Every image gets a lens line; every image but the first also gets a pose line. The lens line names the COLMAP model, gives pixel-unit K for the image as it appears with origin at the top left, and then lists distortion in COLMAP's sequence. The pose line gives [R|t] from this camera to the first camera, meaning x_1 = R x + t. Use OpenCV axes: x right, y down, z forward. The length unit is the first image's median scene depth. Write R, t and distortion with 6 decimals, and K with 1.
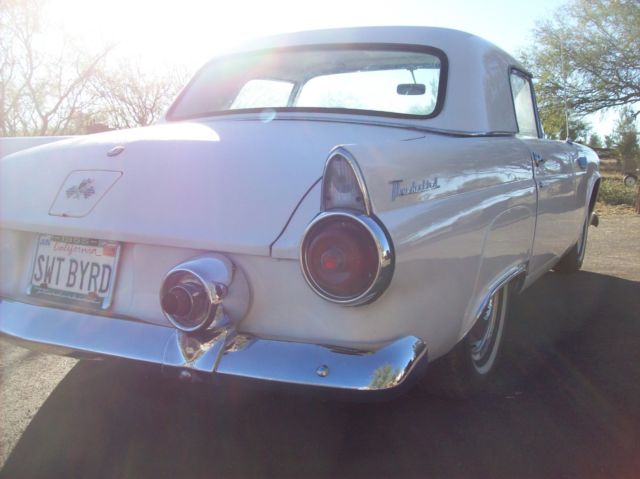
lens RADIAL K [[666.7, 0, 320.5], [0, 666.7, 237.4], [0, 0, 1]] dist [-0.144573, 0.000000]
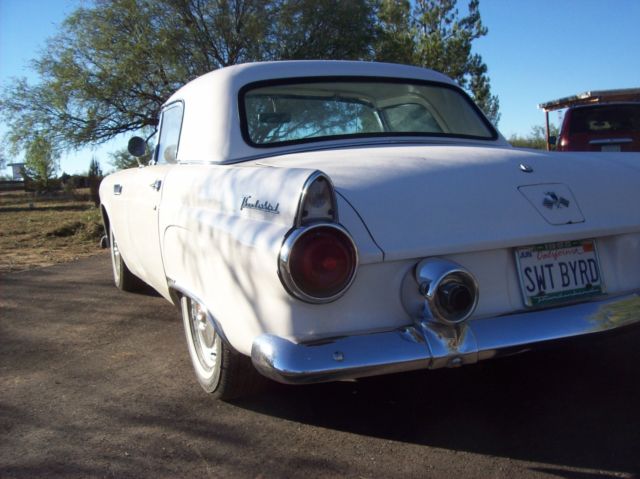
lens RADIAL K [[666.7, 0, 324.1], [0, 666.7, 237.9], [0, 0, 1]] dist [-0.144573, 0.000000]
pose [[0.624322, -0.126285, 0.770892, -1.509408], [0.161362, 0.986411, 0.030908, -0.109804], [-0.764320, 0.105096, 0.636215, 0.592119]]
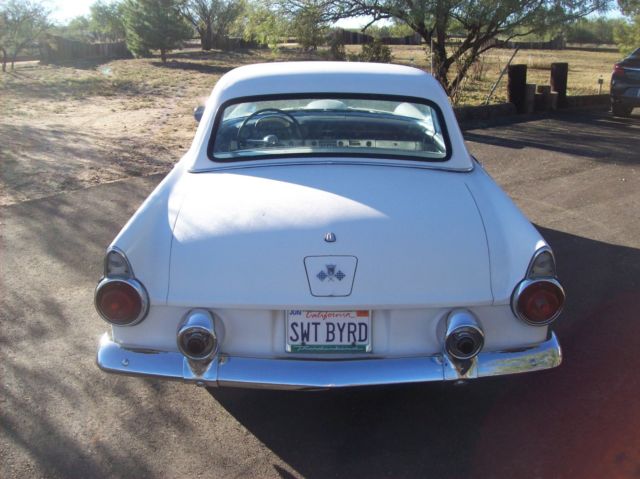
lens RADIAL K [[666.7, 0, 318.2], [0, 666.7, 240.2], [0, 0, 1]] dist [-0.144573, 0.000000]
pose [[0.887221, -0.154338, 0.434764, -1.001994], [0.077466, 0.978840, 0.189396, -0.416392], [-0.454795, -0.134356, 0.880403, -0.231800]]
